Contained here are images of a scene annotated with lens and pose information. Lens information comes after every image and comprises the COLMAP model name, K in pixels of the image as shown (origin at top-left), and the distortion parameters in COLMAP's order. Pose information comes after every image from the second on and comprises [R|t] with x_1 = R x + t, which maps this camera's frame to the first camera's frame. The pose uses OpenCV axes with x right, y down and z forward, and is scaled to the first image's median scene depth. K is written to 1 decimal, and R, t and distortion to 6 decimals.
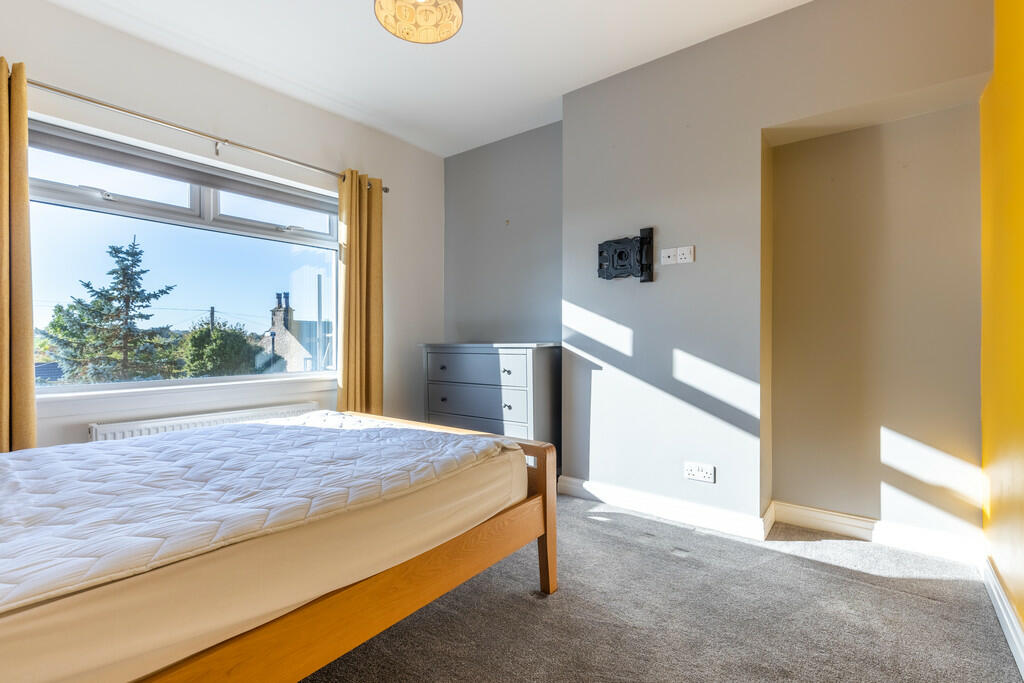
lens RADIAL K [[474.4, 0, 512.0], [0, 474.4, 341.5], [0, 0, 1]] dist [0.001067, 0.000153]
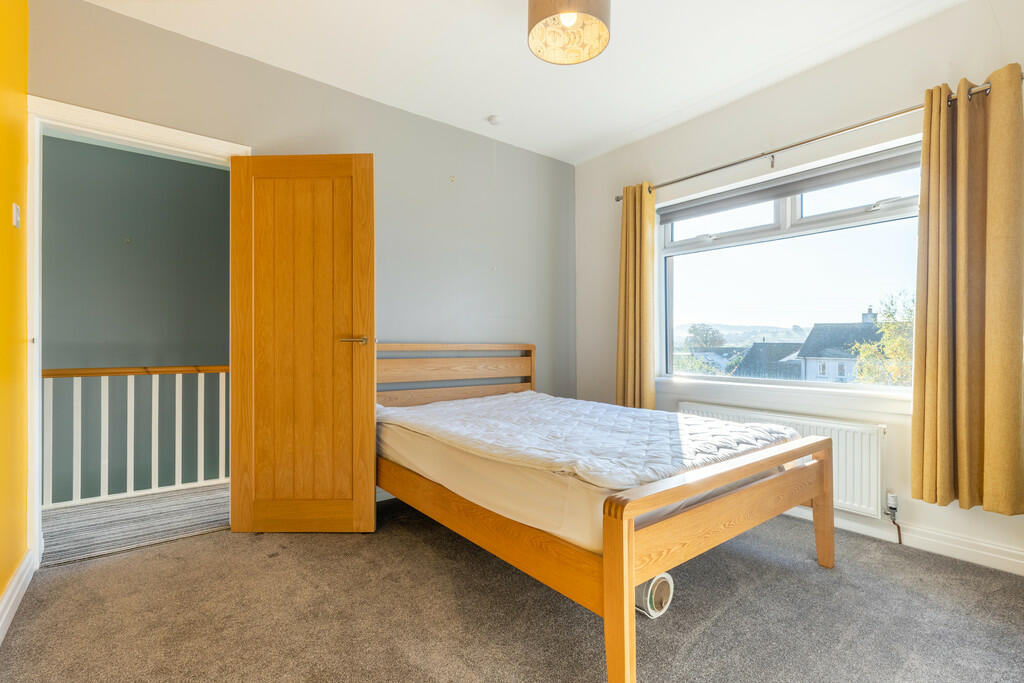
lens RADIAL K [[474.4, 0, 512.0], [0, 474.4, 341.5], [0, 0, 1]] dist [0.001067, 0.000153]
pose [[-0.240247, -0.003460, -0.970706, 0.508105], [-0.002756, 0.999992, -0.002882, -0.003666], [0.970708, 0.001983, -0.240255, 0.660320]]
